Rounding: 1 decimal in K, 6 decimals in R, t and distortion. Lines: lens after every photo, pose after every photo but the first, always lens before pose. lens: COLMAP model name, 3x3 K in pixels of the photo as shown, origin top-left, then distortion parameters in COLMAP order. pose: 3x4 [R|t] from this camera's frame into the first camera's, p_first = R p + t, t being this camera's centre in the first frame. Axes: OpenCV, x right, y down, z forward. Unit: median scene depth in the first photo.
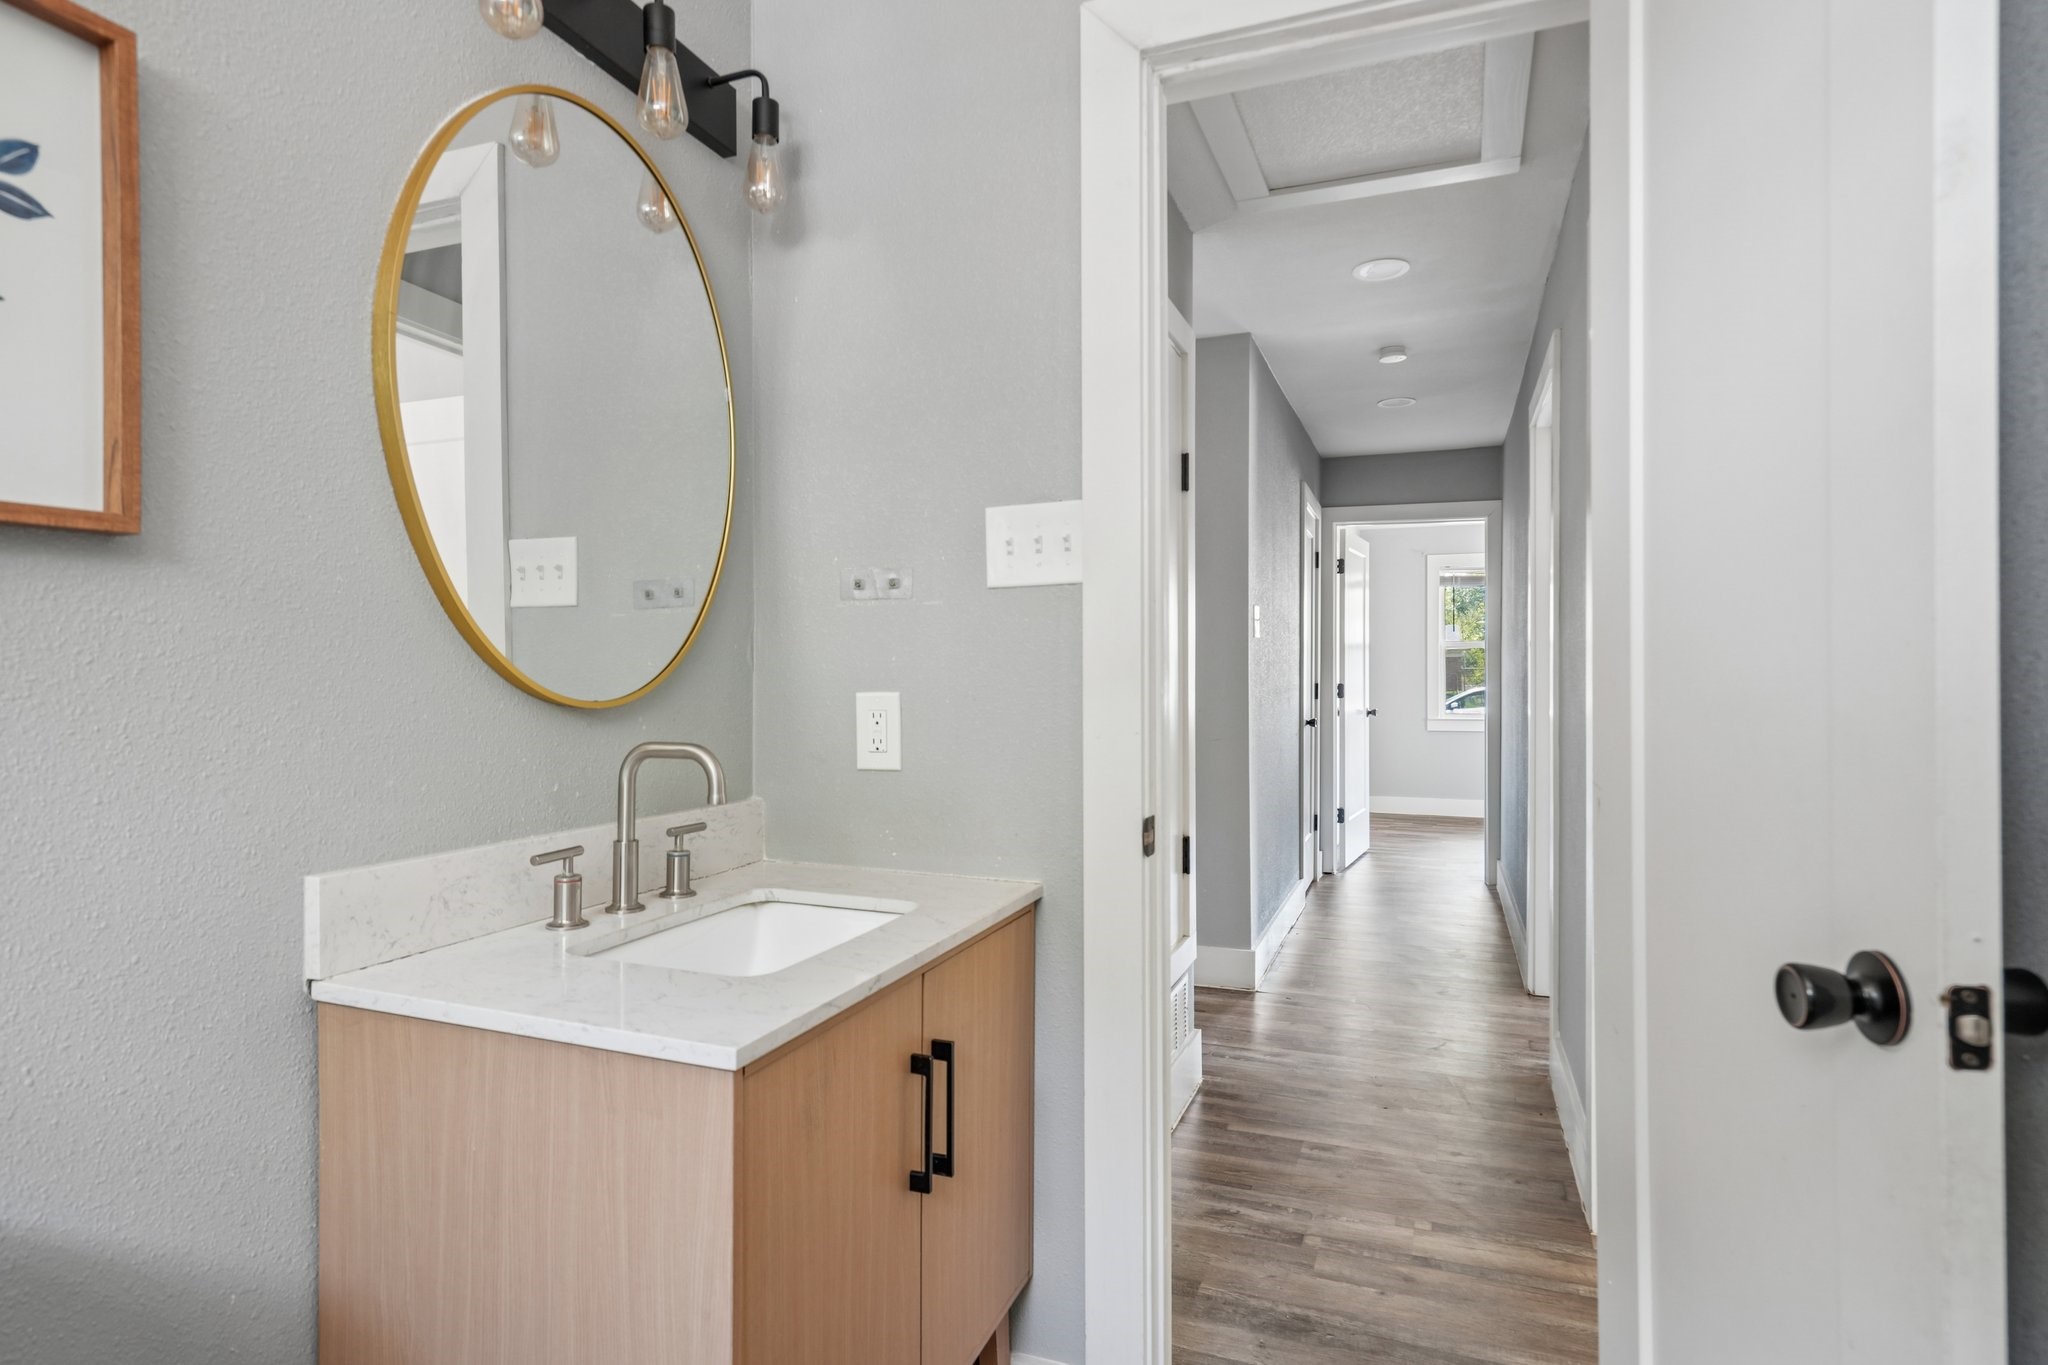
lens RADIAL K [[1088.6, 0, 1023.2], [0, 1088.6, 679.3], [0, 0, 1]] dist [0.001646, -0.000409]
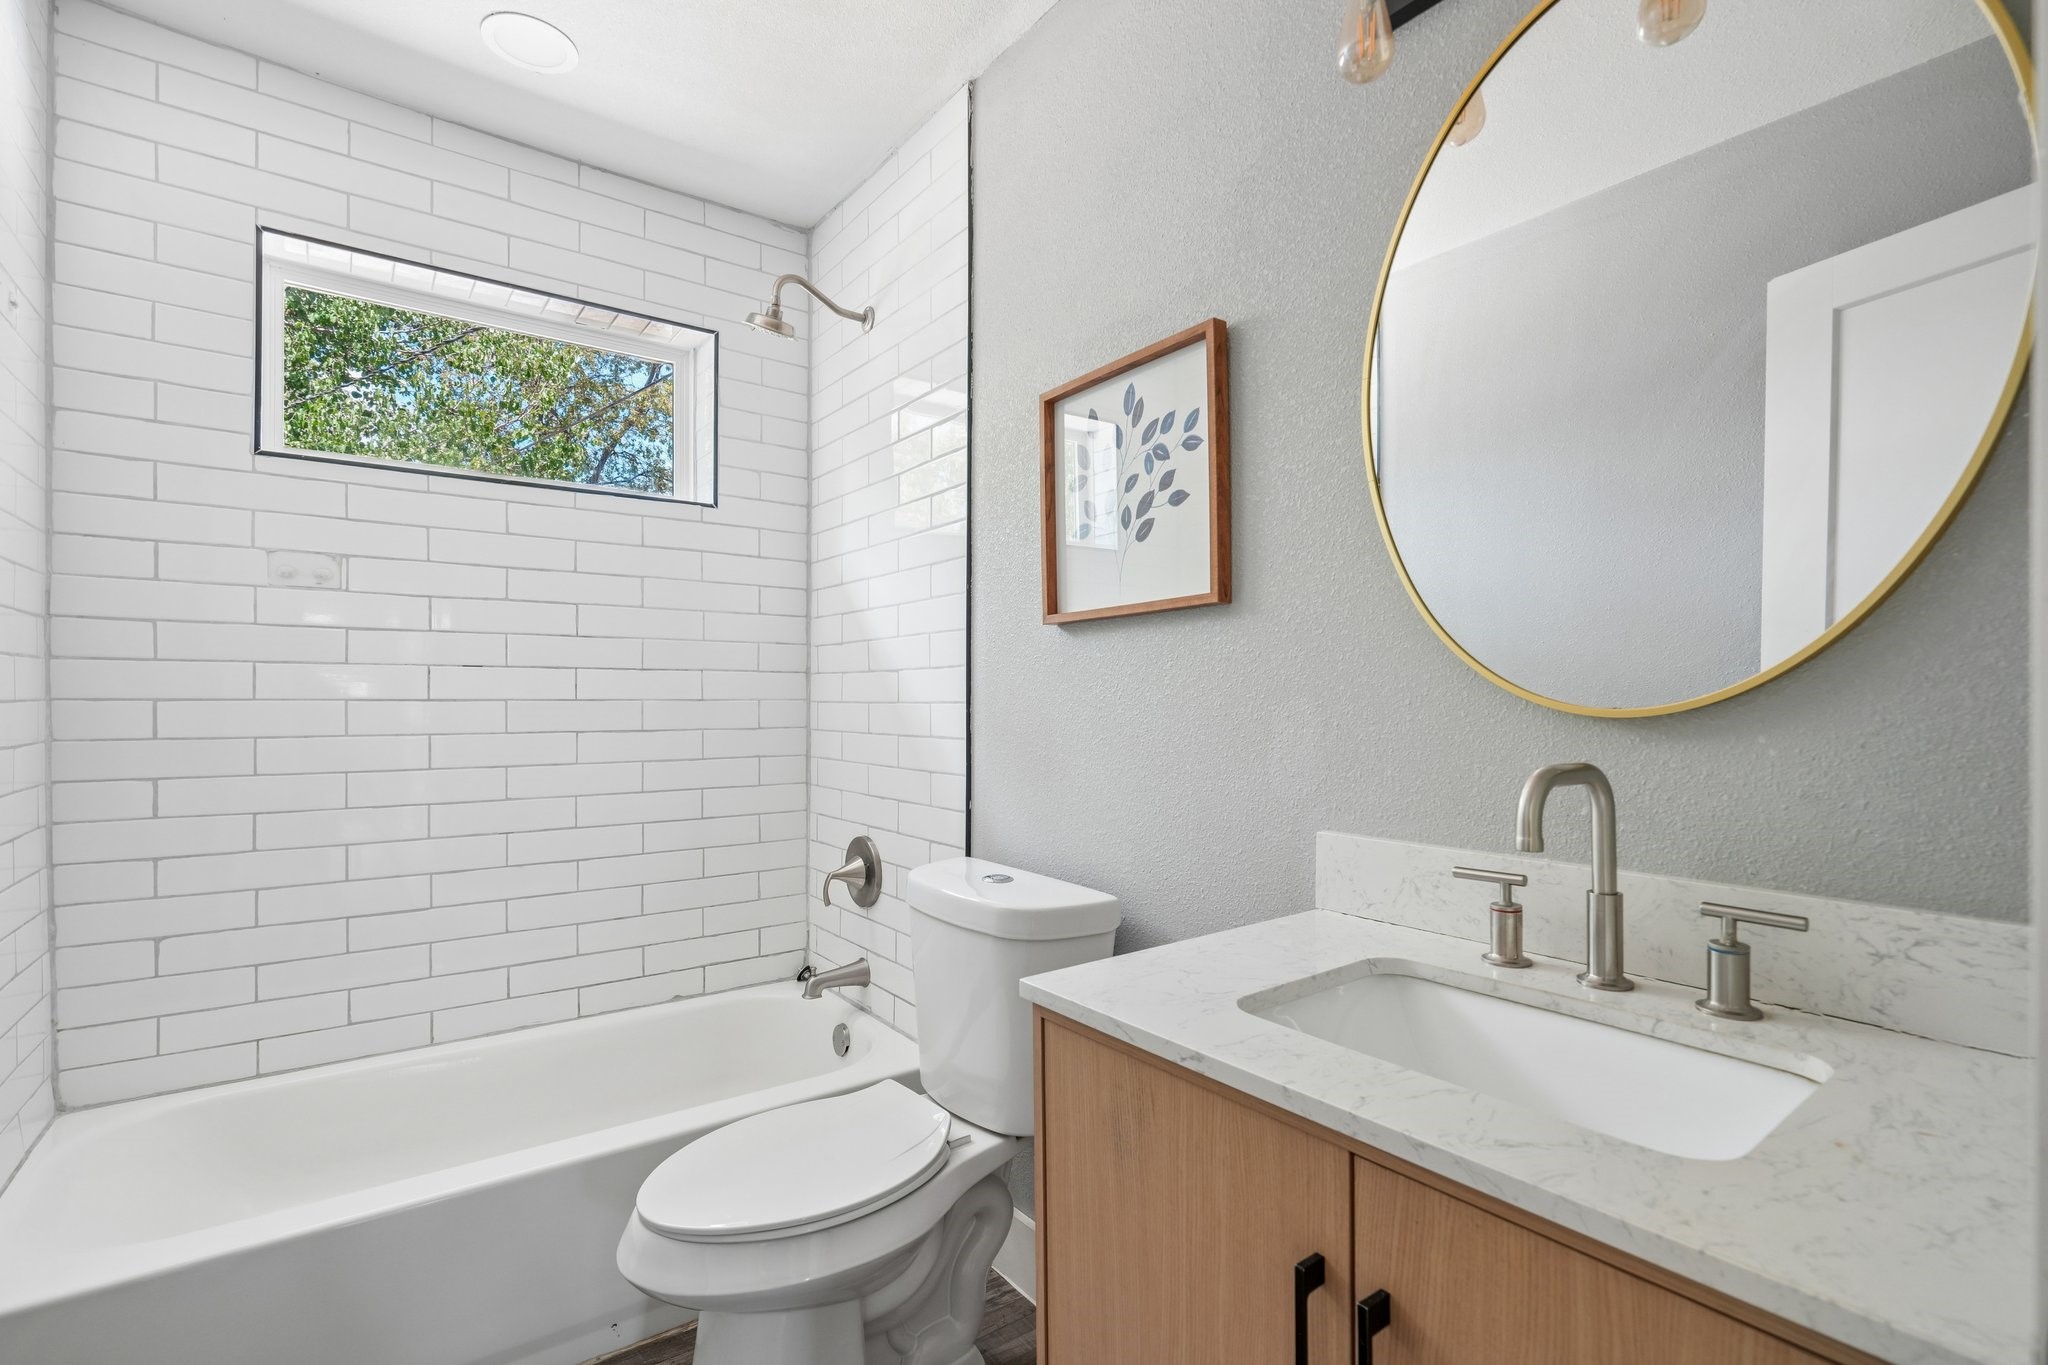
lens RADIAL K [[938.0, 0, 1024.6], [0, 938.0, 691.2], [0, 0, 1]] dist [-0.004213, 0.001577]
pose [[-0.527196, -0.008342, -0.849703, 0.496766], [-0.005069, 0.999965, -0.006673, 0.016482], [0.849729, 0.000789, -0.527220, 1.218531]]
